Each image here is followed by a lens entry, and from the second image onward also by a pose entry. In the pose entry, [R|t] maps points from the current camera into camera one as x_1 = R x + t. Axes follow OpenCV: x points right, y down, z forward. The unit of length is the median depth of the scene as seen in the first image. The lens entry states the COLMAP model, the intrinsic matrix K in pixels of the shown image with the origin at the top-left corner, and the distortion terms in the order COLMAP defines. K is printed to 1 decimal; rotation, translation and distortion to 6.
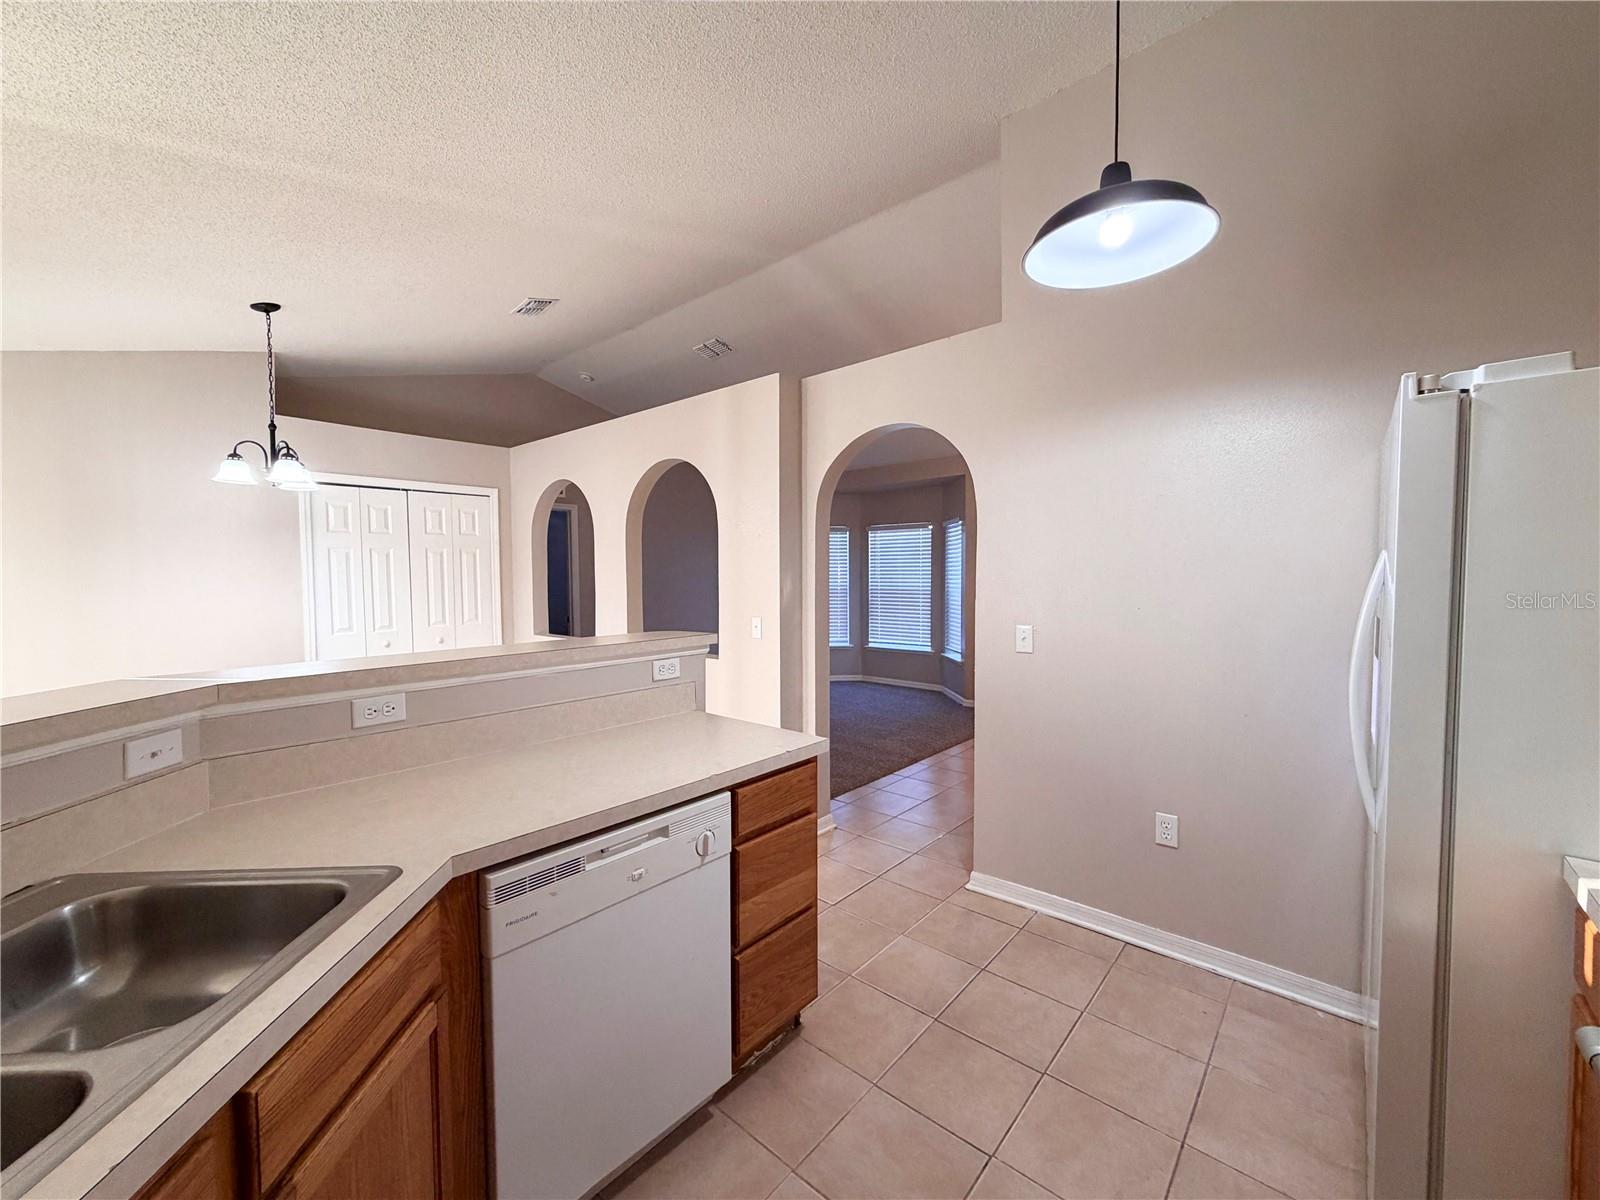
lens RADIAL K [[638.2, 0, 795.9], [0, 638.2, 599.7], [0, 0, 1]] dist [-0.000509, 0.000133]
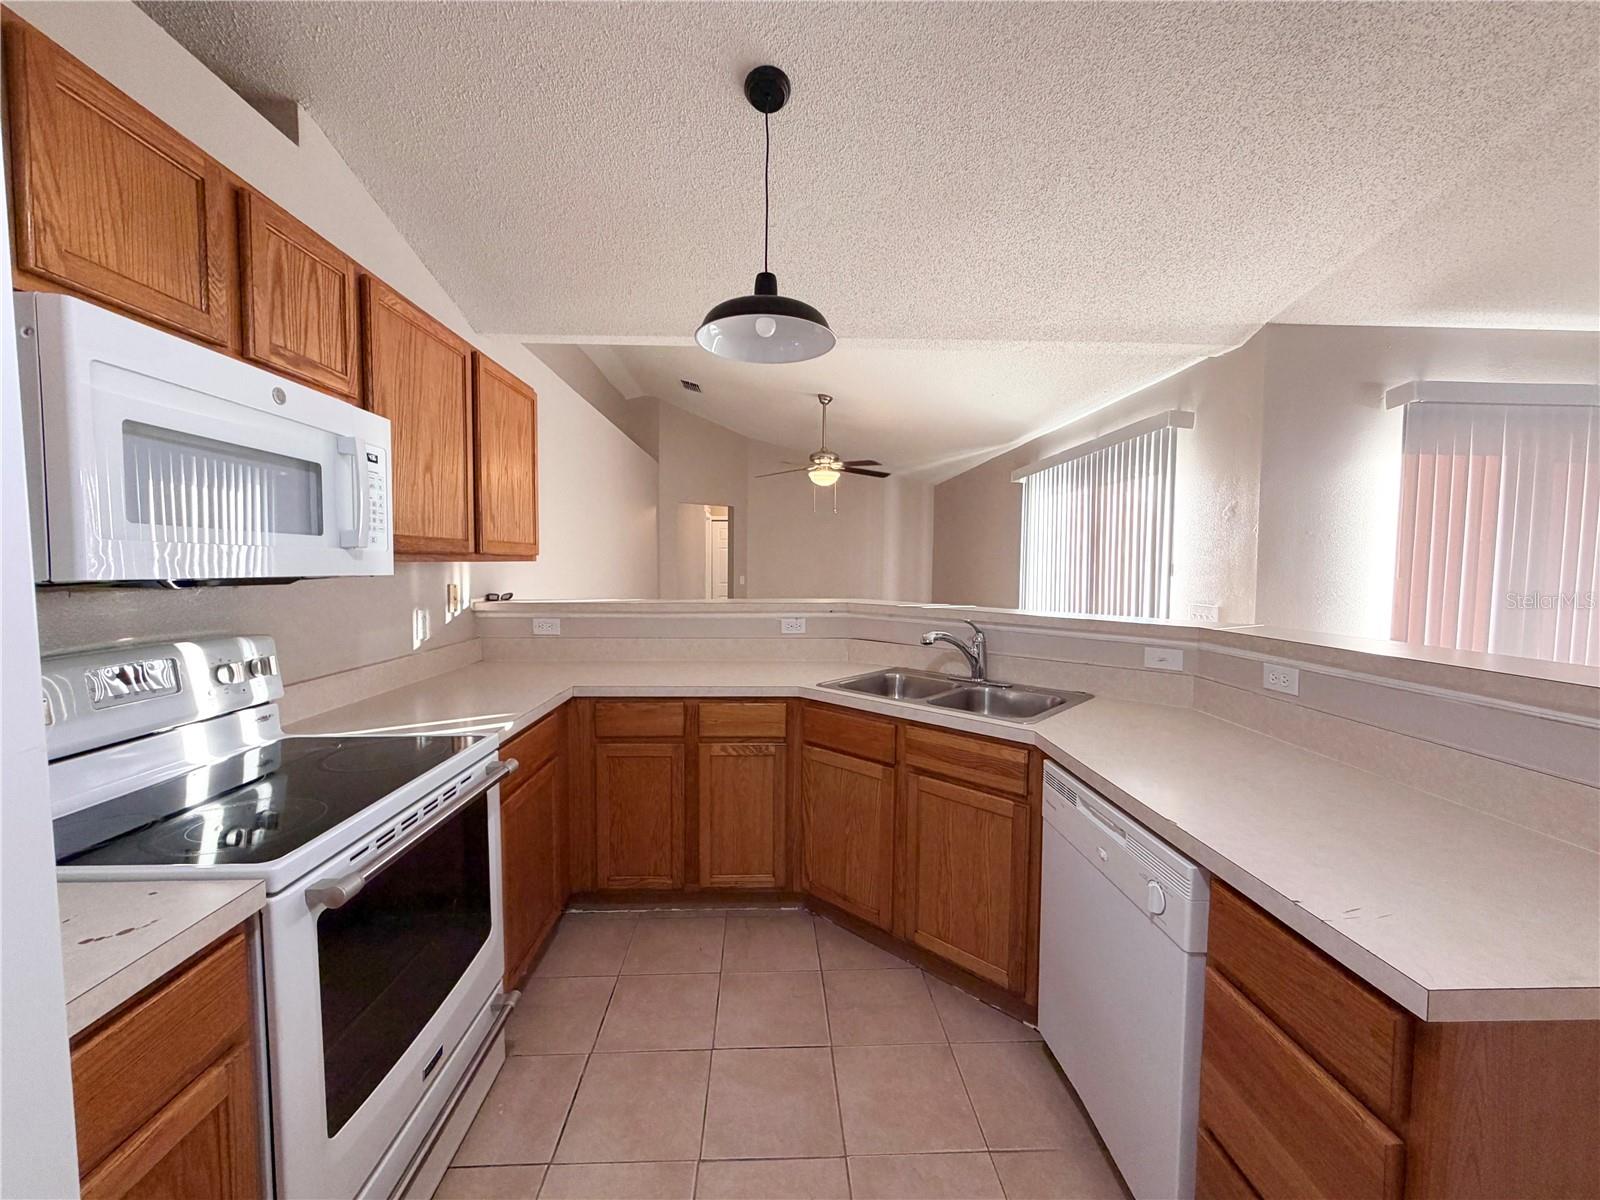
lens RADIAL K [[638.2, 0, 795.9], [0, 638.2, 599.7], [0, 0, 1]] dist [-0.000509, 0.000133]
pose [[-0.729909, 0.039786, -0.682385, 0.228241], [-0.029016, 0.995601, 0.089085, -0.010606], [0.682928, 0.084824, -0.725544, 0.410998]]
